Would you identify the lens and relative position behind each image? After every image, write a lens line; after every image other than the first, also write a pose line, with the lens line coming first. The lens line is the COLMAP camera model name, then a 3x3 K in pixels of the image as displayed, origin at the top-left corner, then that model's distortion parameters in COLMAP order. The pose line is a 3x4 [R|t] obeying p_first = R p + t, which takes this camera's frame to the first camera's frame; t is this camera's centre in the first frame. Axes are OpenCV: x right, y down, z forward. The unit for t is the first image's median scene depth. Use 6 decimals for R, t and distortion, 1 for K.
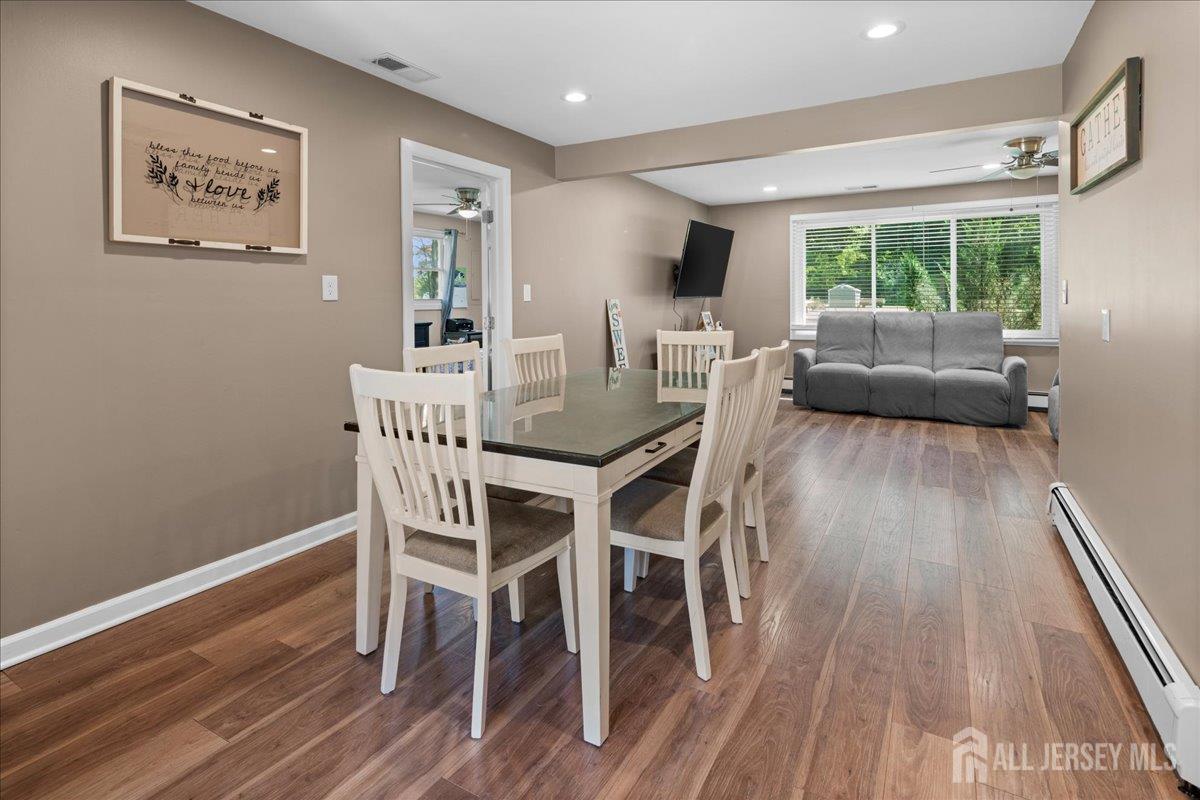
lens RADIAL K [[591.7, 0, 596.7], [0, 591.7, 303.2], [0, 0, 1]] dist [0.003485, 0.000155]
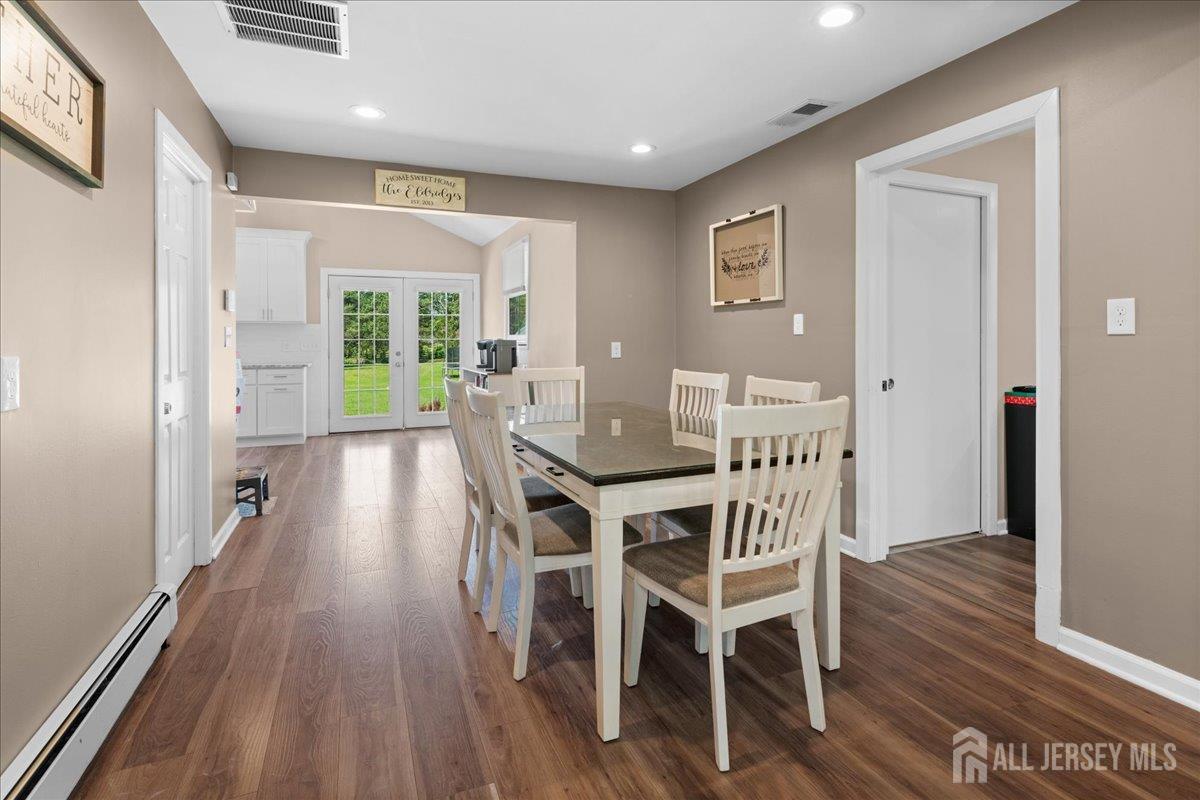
lens RADIAL K [[583.0, 0, 598.1], [0, 583.0, 333.7], [0, 0, 1]] dist [0.001221, -0.000810]
pose [[-0.612376, -0.002122, -0.790564, 0.360803], [-0.000461, 0.999997, -0.002328, -0.002044], [0.790567, -0.001061, -0.612375, 0.689447]]
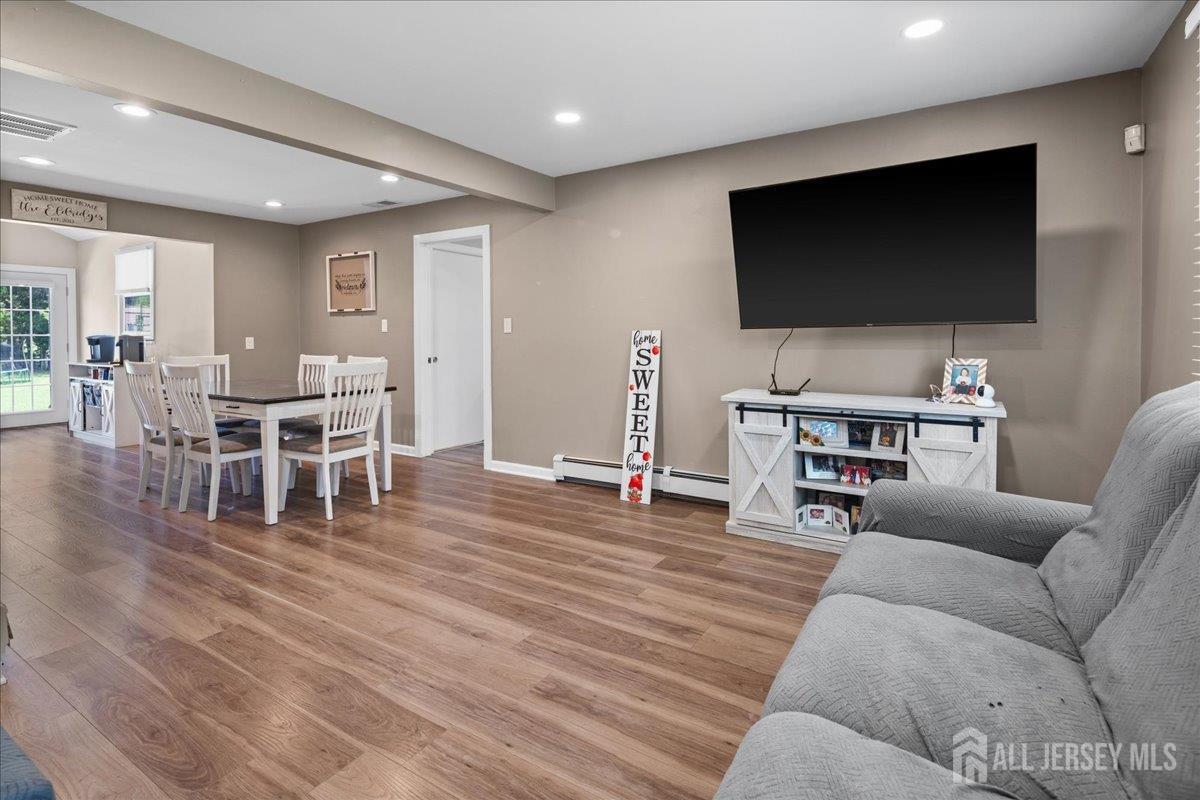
lens RADIAL K [[578.7, 0, 595.6], [0, 578.7, 343.0], [0, 0, 1]] dist [0.001013, -0.000199]
pose [[-0.045051, 0.021676, -0.998749, 0.718470], [-0.002856, 0.999758, 0.021827, -0.006493], [0.998981, 0.003835, -0.044978, 0.883624]]
